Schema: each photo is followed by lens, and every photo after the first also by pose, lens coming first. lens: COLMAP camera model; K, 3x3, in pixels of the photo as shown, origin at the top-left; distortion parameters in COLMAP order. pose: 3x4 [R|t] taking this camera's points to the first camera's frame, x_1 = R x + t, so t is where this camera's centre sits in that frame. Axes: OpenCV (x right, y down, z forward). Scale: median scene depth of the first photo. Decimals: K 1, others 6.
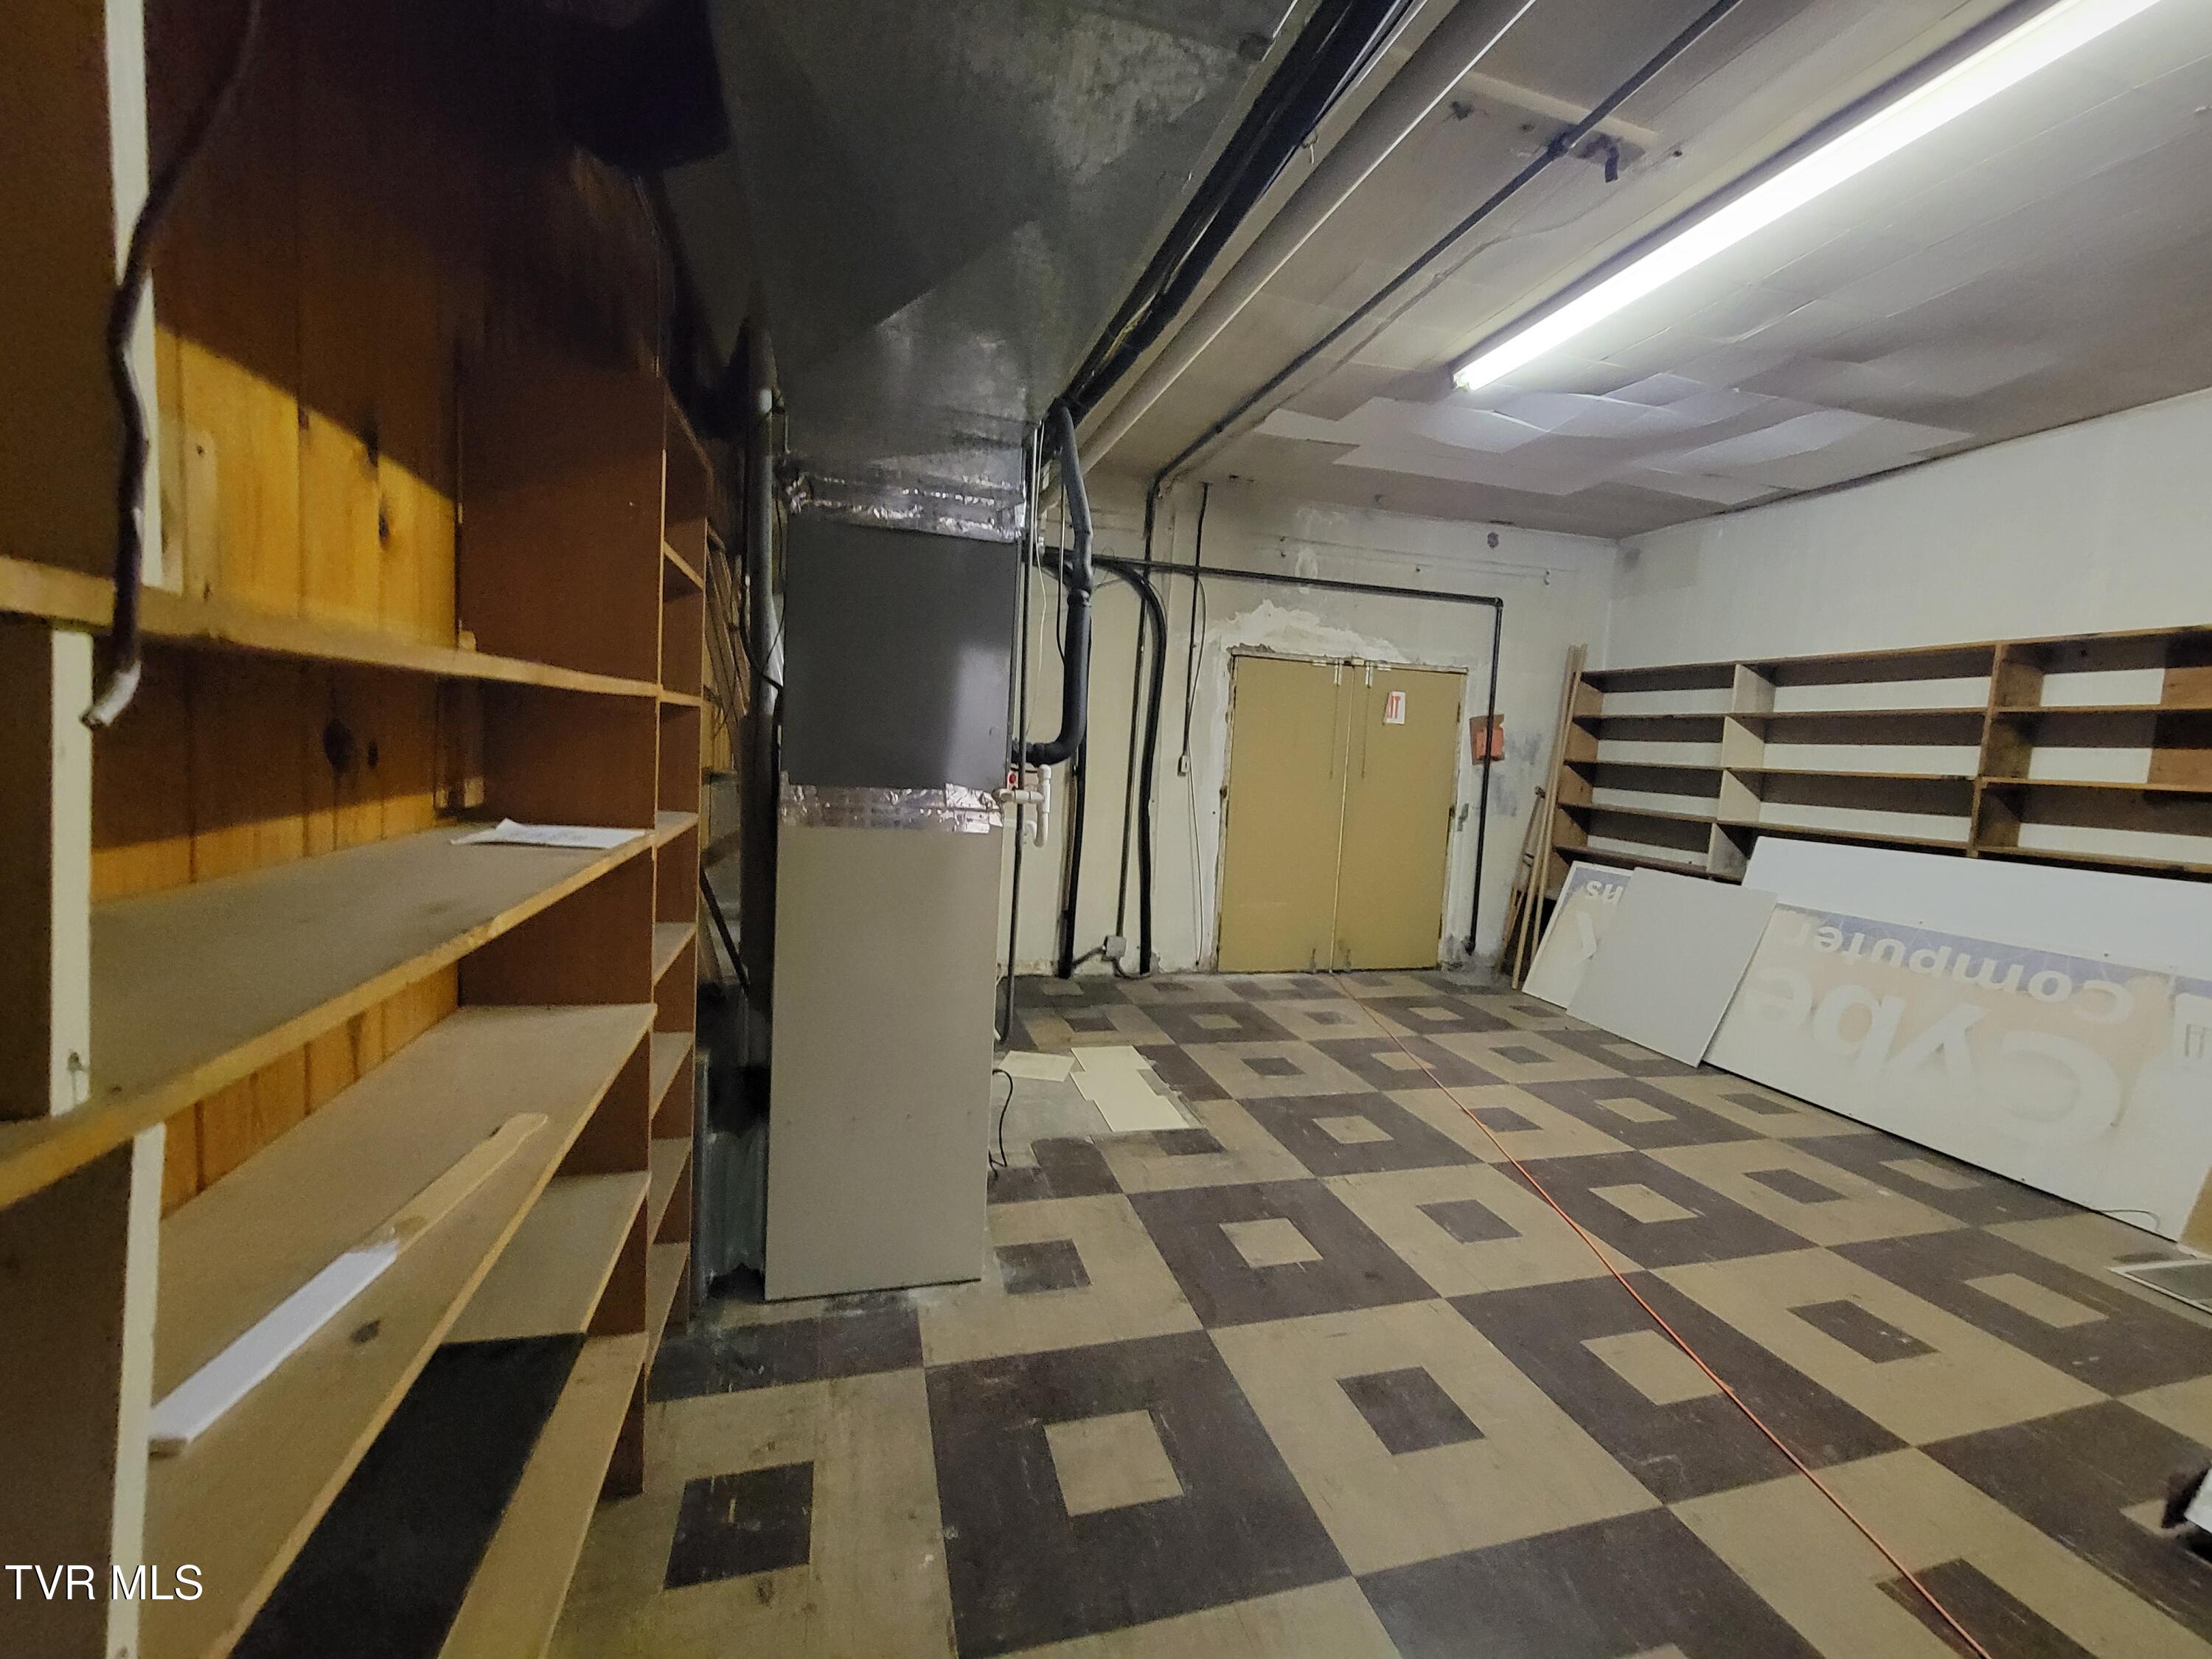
lens RADIAL K [[903.0, 0, 1100.2], [0, 903.0, 829.8], [0, 0, 1]] dist [0.001734, -0.001809]
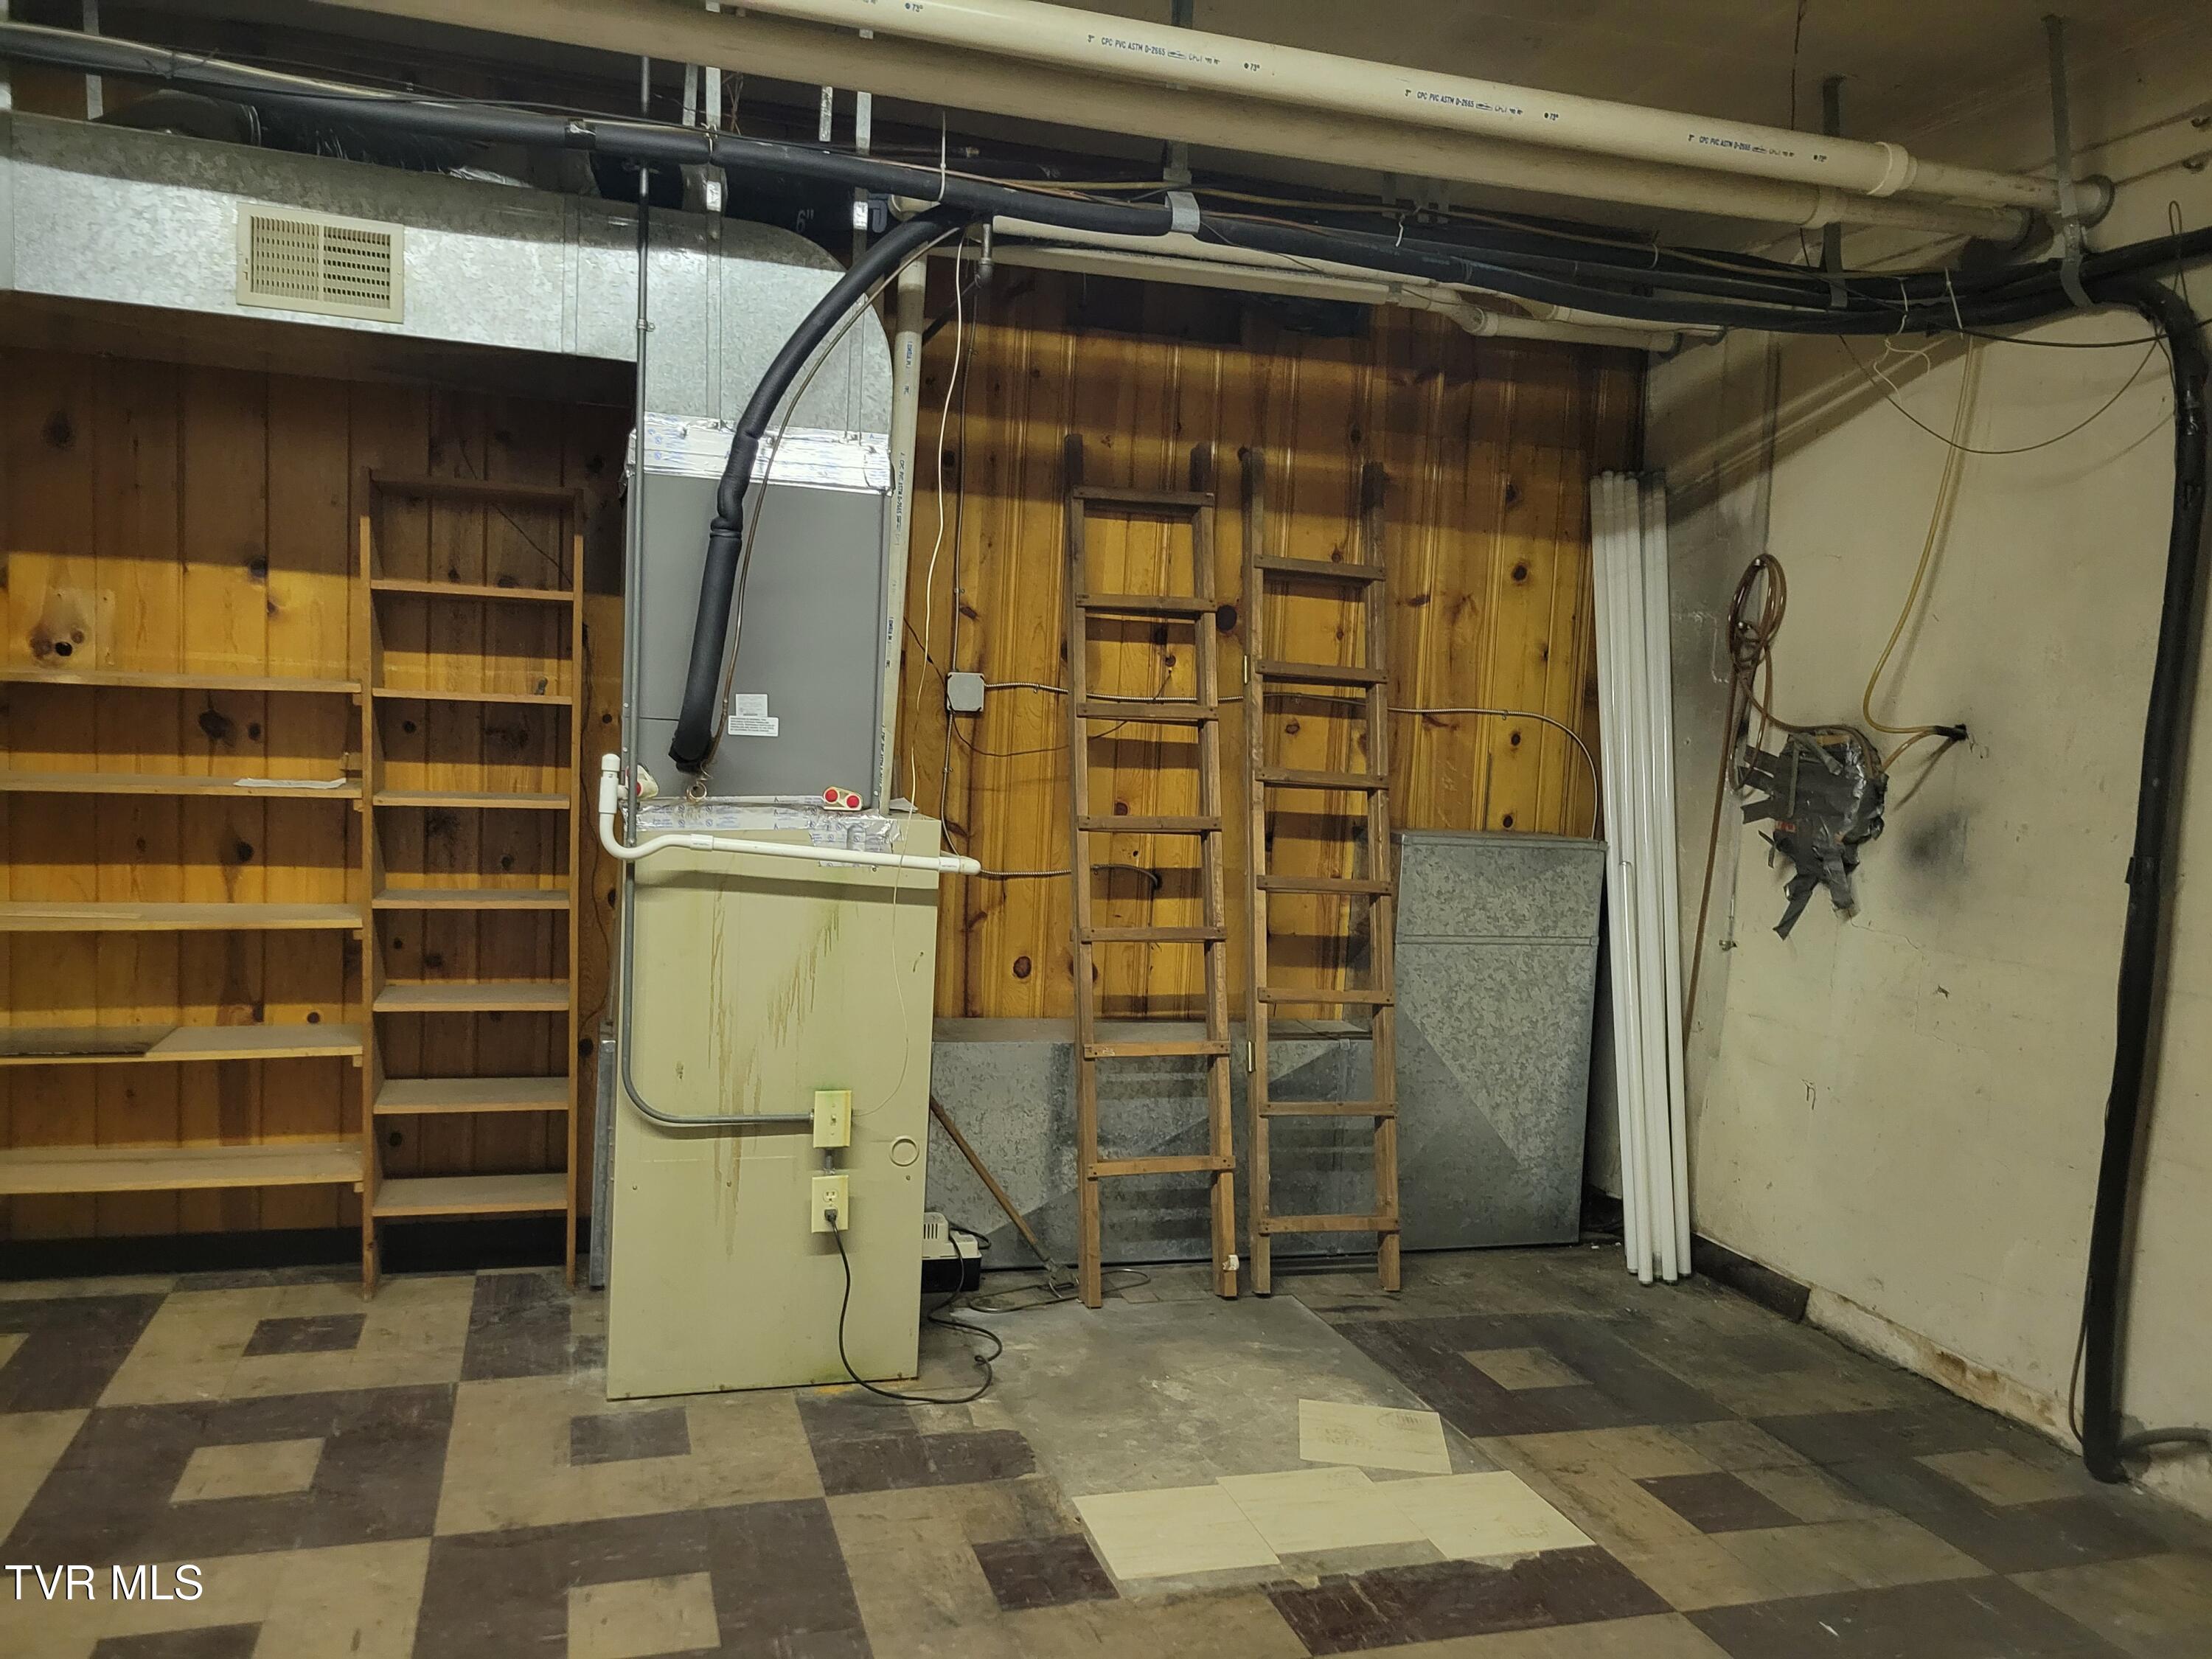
lens RADIAL K [[1663.8, 0, 1087.8], [0, 1663.8, 852.5], [0, 0, 1]] dist [0.056591, -0.041081]
pose [[0.022201, 0.024927, -0.999443, 0.708399], [-0.136479, 0.990406, 0.021670, -0.037533], [0.990394, 0.135922, 0.025390, 0.692809]]
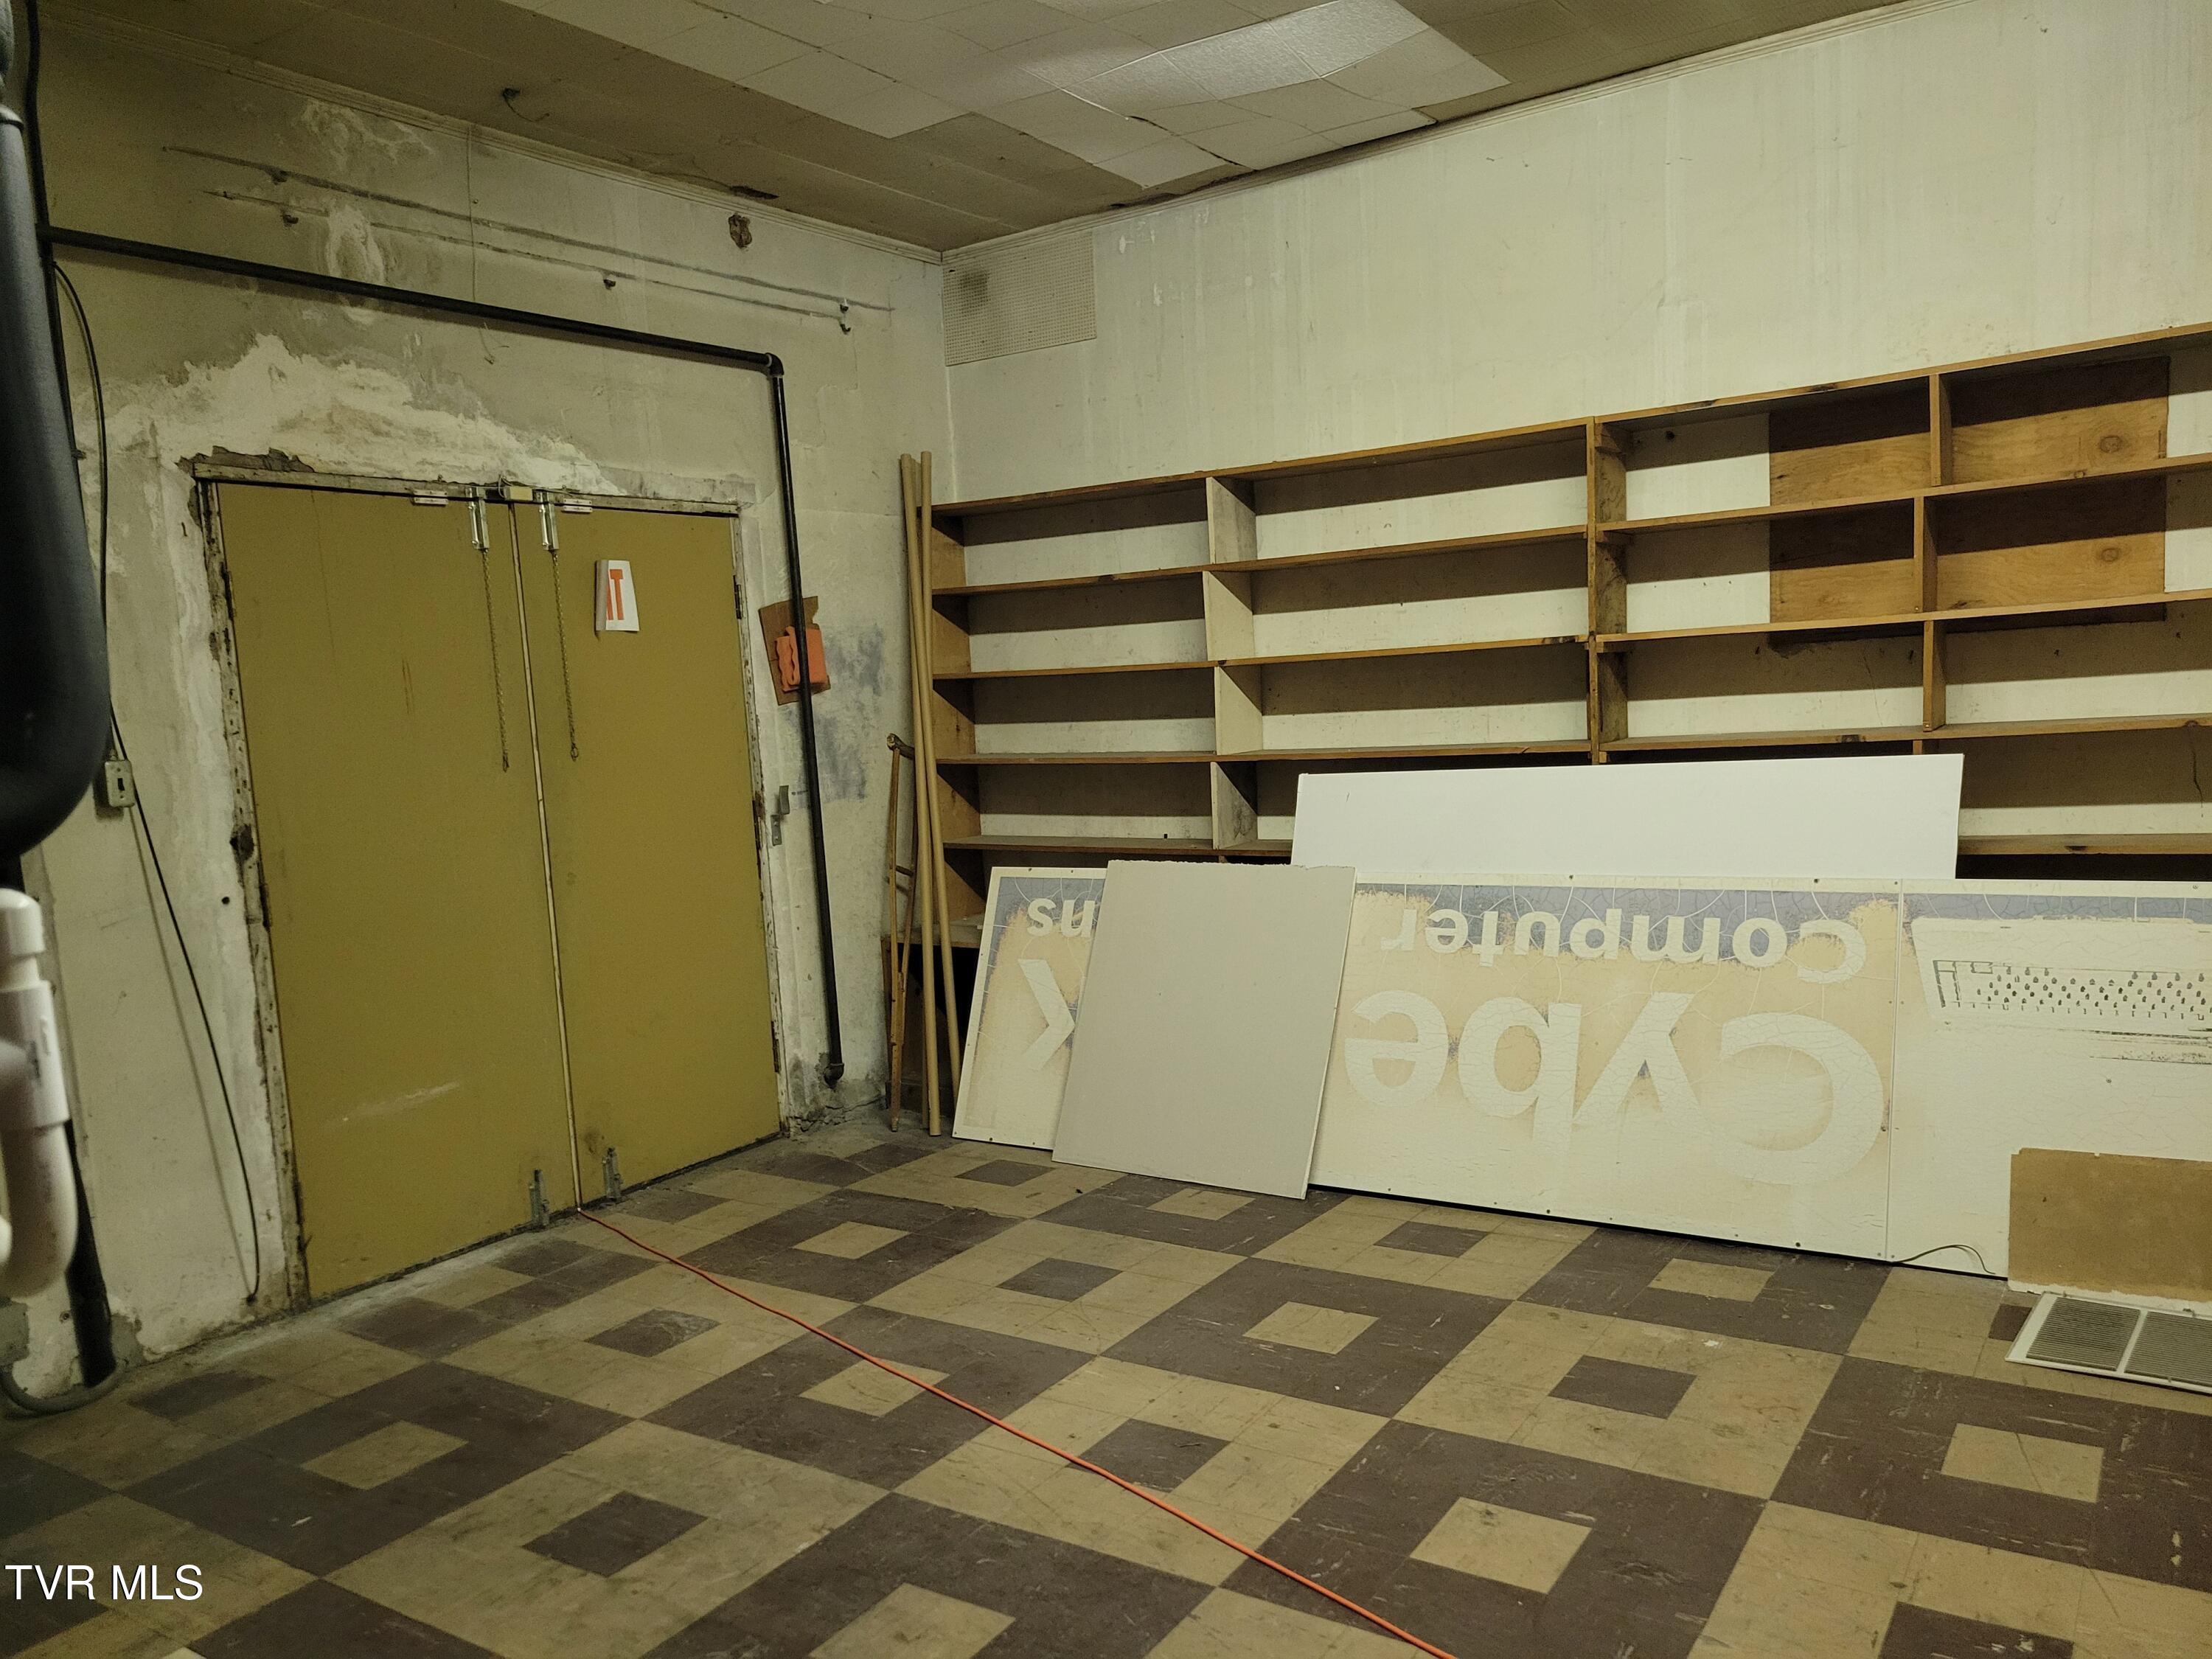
lens RADIAL K [[1663.8, 0, 1091.8], [0, 1663.8, 871.5], [0, 0, 1]] dist [0.056591, -0.041081]
pose [[0.753992, -0.167895, 0.635065, -0.057981], [0.156564, 0.984855, 0.074488, -0.032922], [-0.637953, 0.043265, 0.768859, 0.285322]]
